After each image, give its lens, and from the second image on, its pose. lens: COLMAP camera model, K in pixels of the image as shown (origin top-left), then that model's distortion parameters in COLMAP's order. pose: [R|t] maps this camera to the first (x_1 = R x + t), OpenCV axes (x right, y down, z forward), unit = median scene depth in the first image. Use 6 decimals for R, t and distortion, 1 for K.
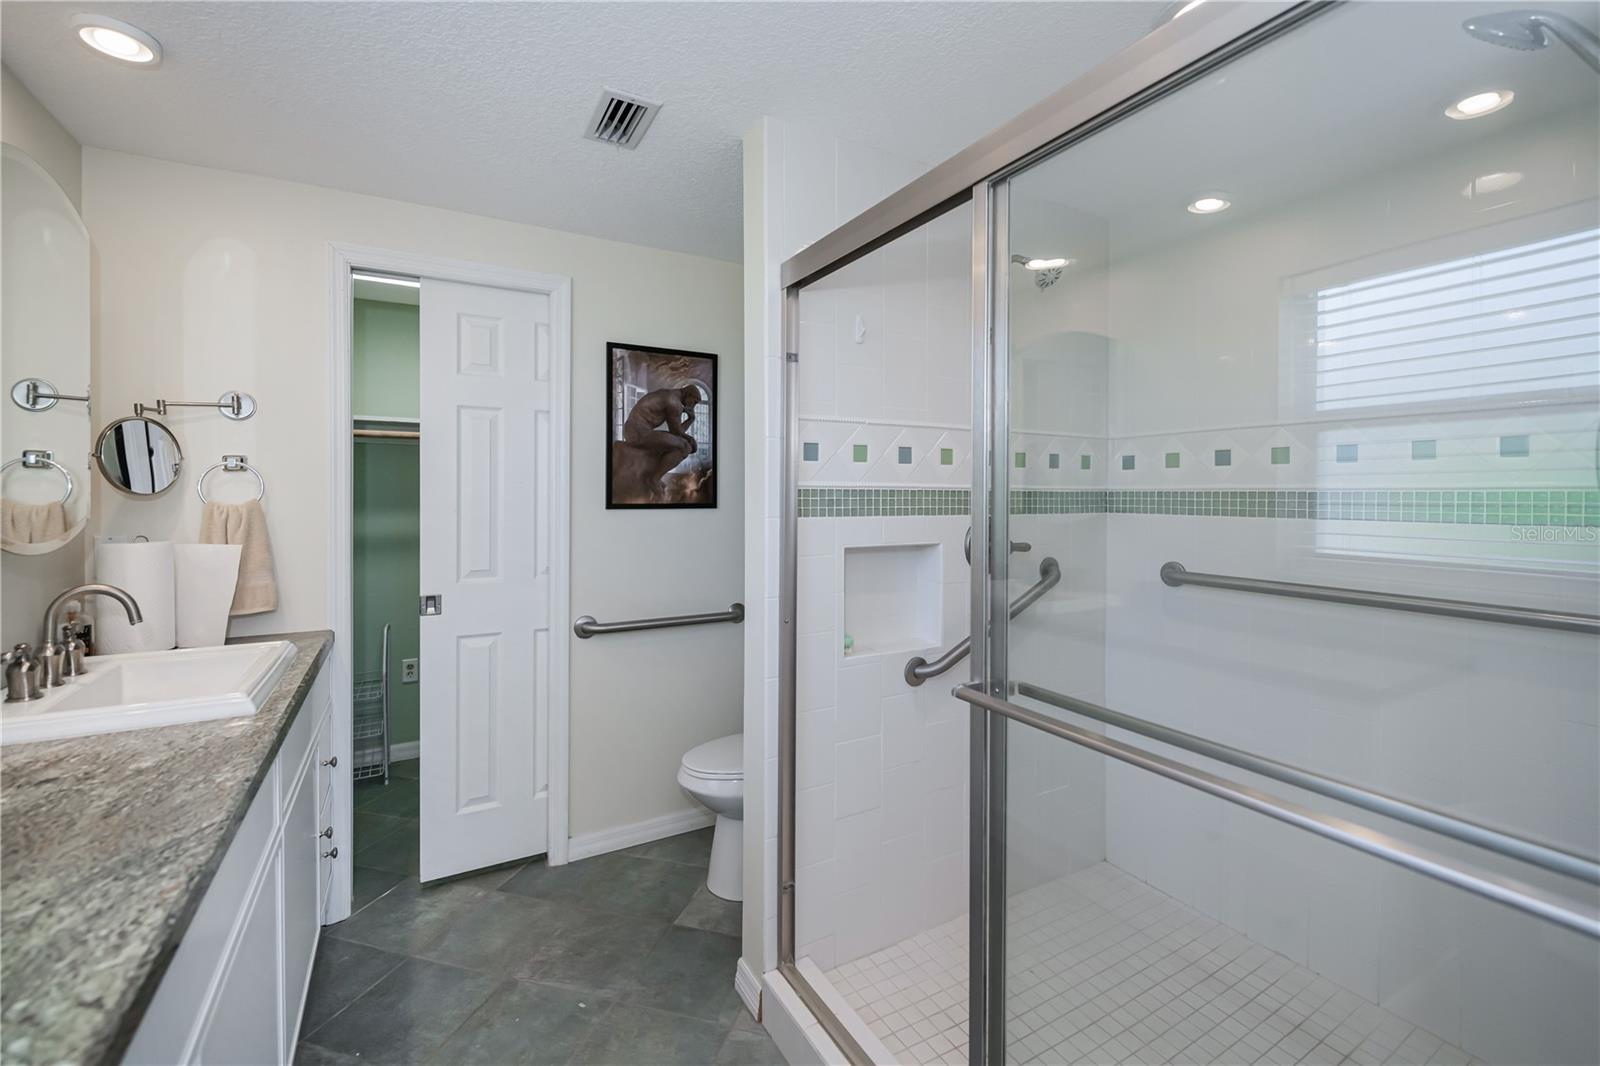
lens RADIAL K [[672.1, 0, 795.5], [0, 672.1, 500.0], [0, 0, 1]] dist [-0.000964, -0.002600]
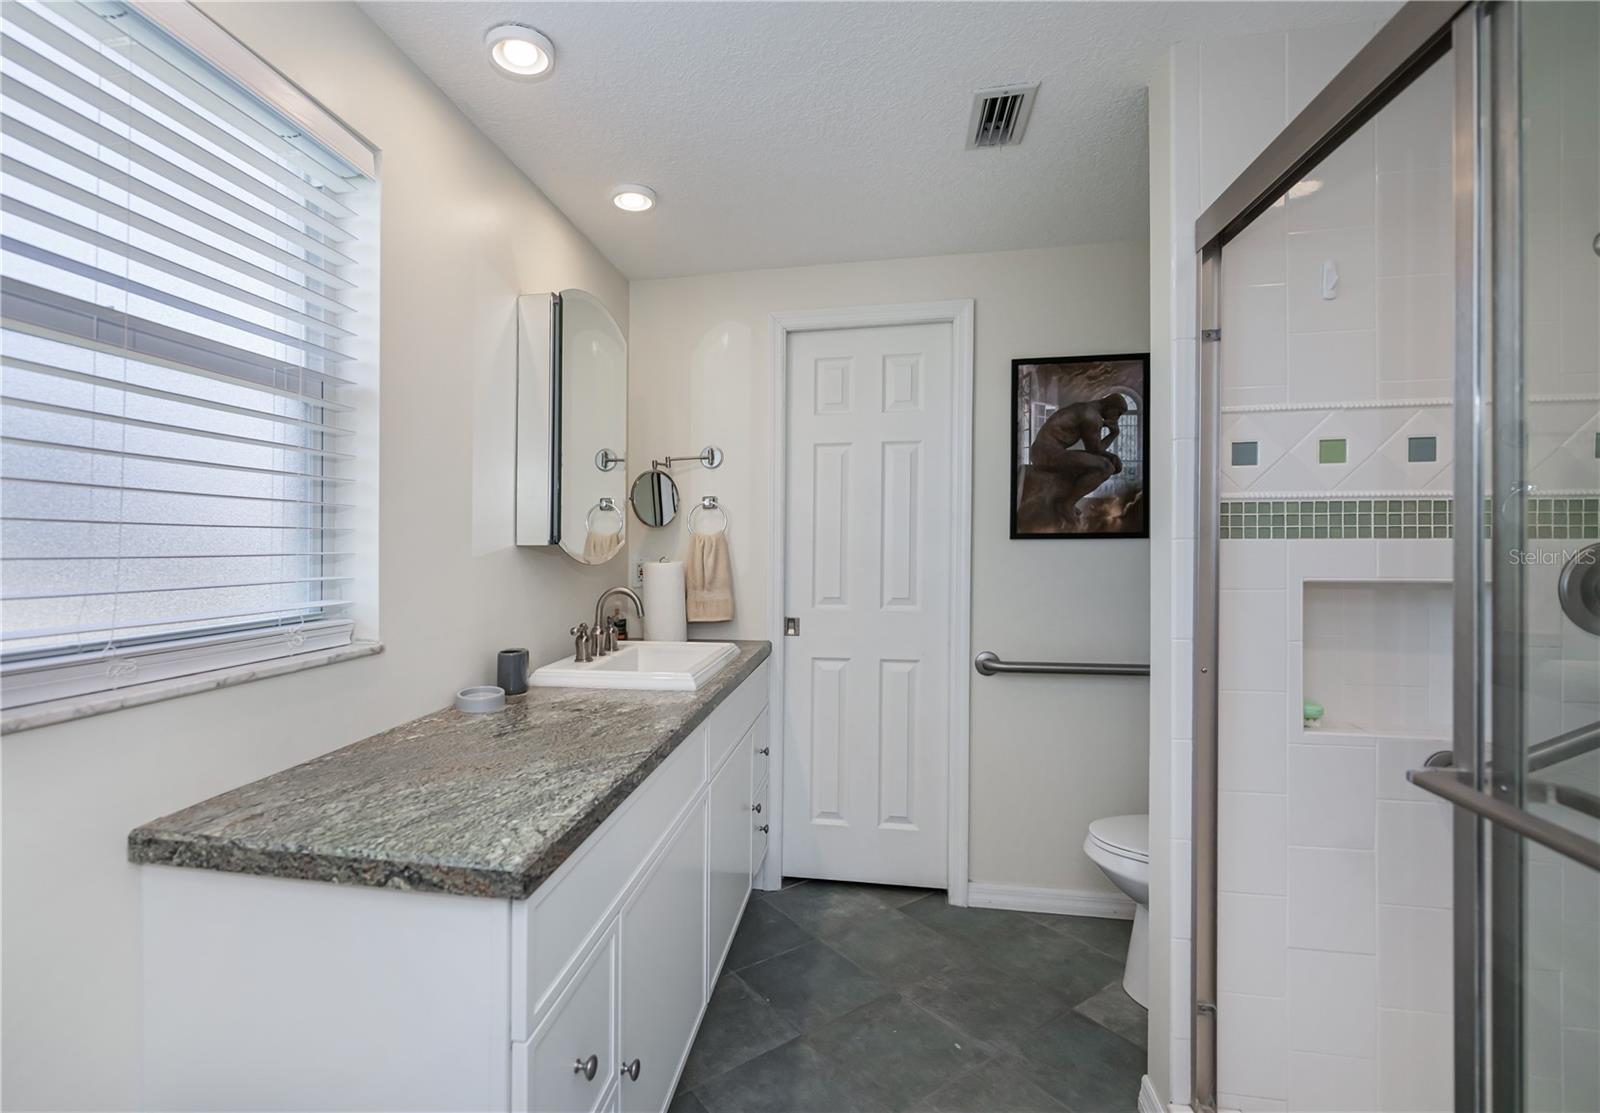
lens RADIAL K [[718.5, 0, 749.3], [0, 718.5, 536.1], [0, 0, 1]] dist [-0.005453, -0.004860]
pose [[0.764012, -0.008808, -0.645142, 0.113683], [0.000583, 0.999916, -0.012961, 0.031457], [0.645202, 0.009526, 0.763953, 0.014526]]
